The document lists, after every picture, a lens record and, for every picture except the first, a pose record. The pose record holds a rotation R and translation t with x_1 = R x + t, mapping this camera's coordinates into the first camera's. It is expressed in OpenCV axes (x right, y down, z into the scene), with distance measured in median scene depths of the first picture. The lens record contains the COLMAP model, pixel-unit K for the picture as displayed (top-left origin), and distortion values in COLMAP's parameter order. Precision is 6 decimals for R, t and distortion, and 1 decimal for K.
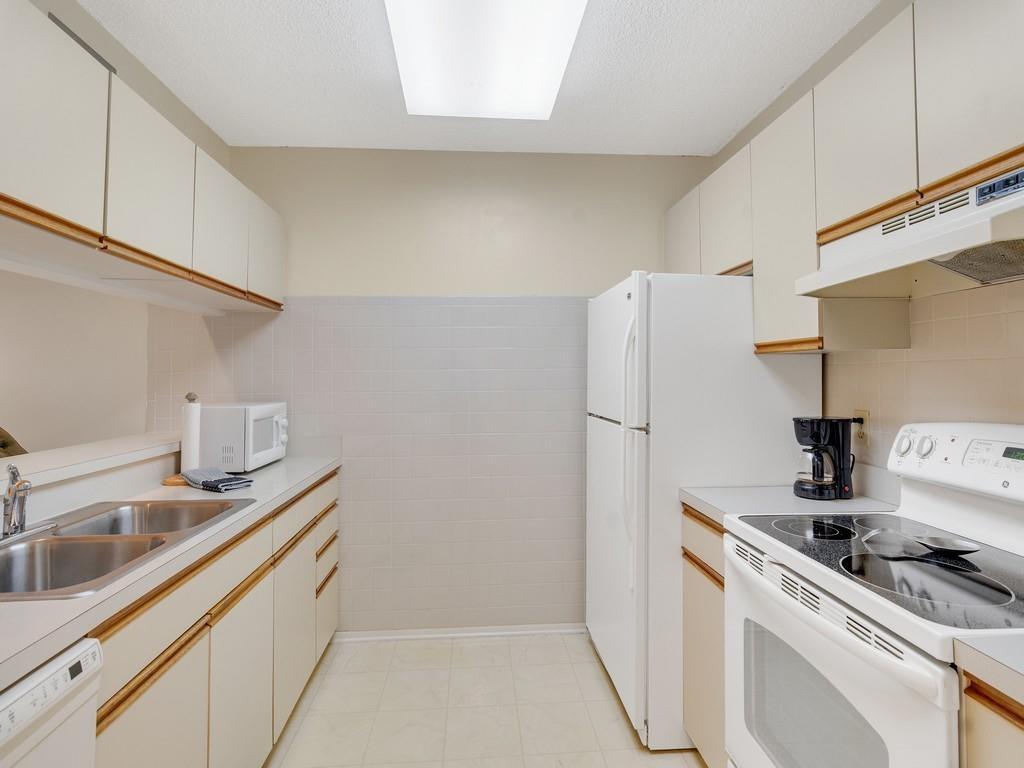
lens RADIAL K [[501.8, 0, 512.2], [0, 501.8, 373.8], [0, 0, 1]] dist [-0.002770, 0.000880]
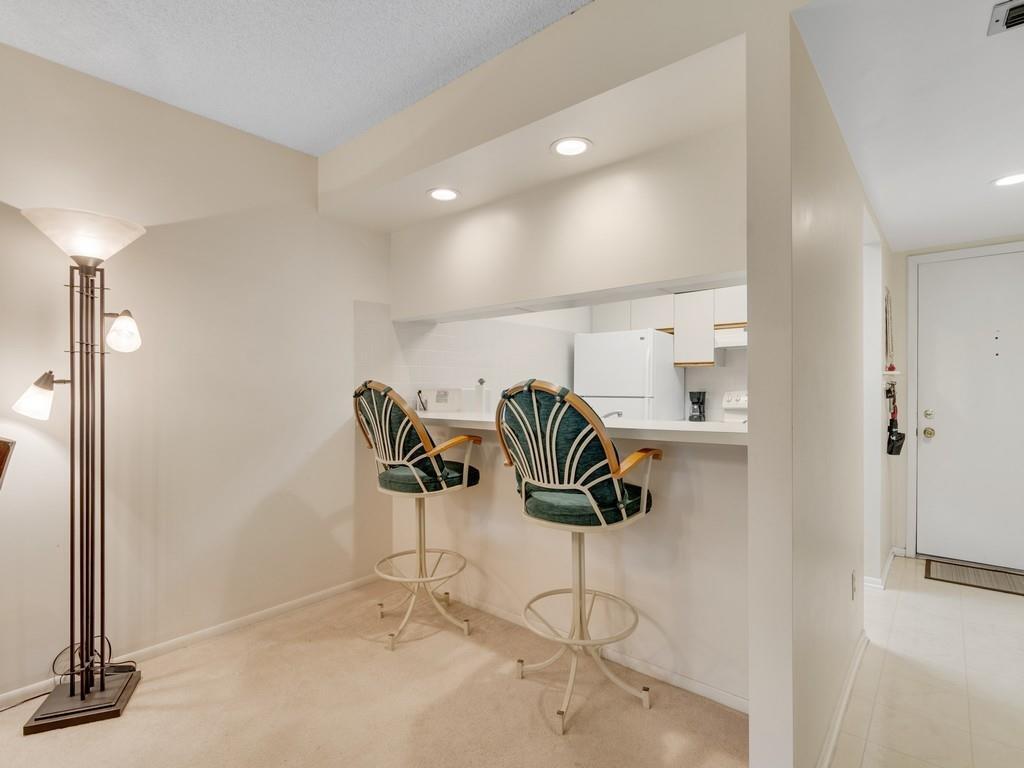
lens RADIAL K [[532.1, 0, 512.0], [0, 532.1, 384.0], [0, 0, 1]] dist [0.001094, 0.000231]
pose [[0.712558, -0.000547, 0.701613, -2.089352], [-0.007034, 0.999944, 0.007923, 0.034143], [-0.701578, -0.010580, 0.712514, -0.324128]]
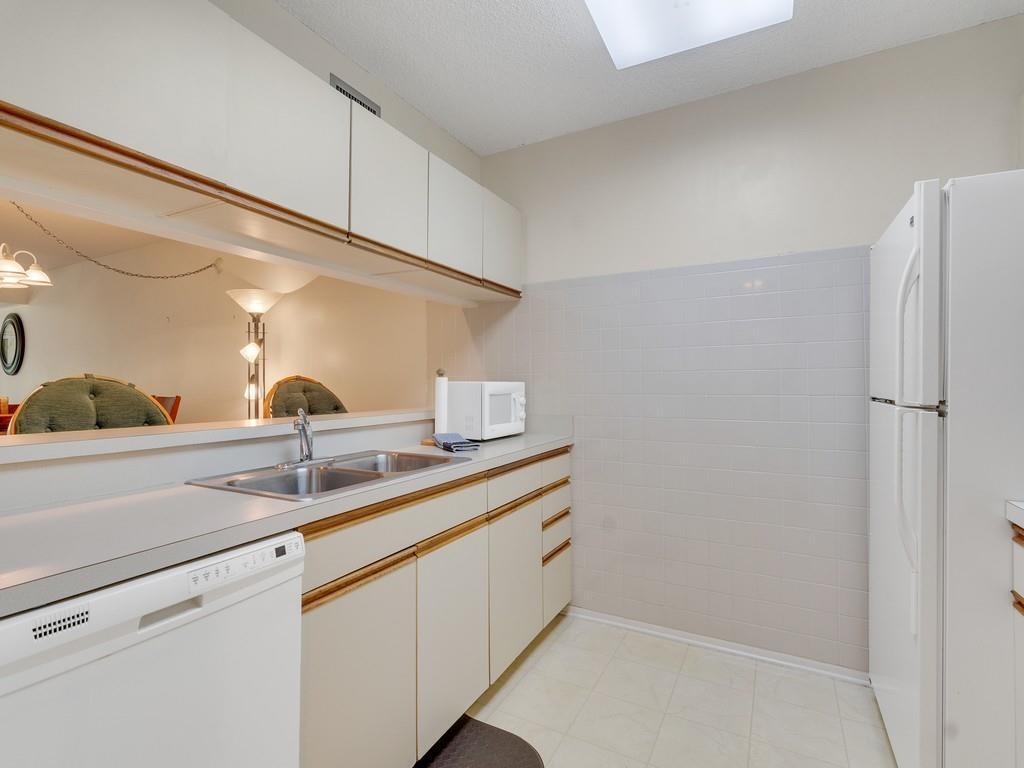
lens RADIAL K [[499.3, 0, 512.0], [0, 499.3, 384.0], [0, 0, 1]] dist [0.002817, 0.000674]
pose [[0.843607, 0.001300, -0.536960, 0.152749], [0.005972, 0.999913, 0.011803, 0.069884], [0.536928, -0.013164, 0.843525, 0.112513]]
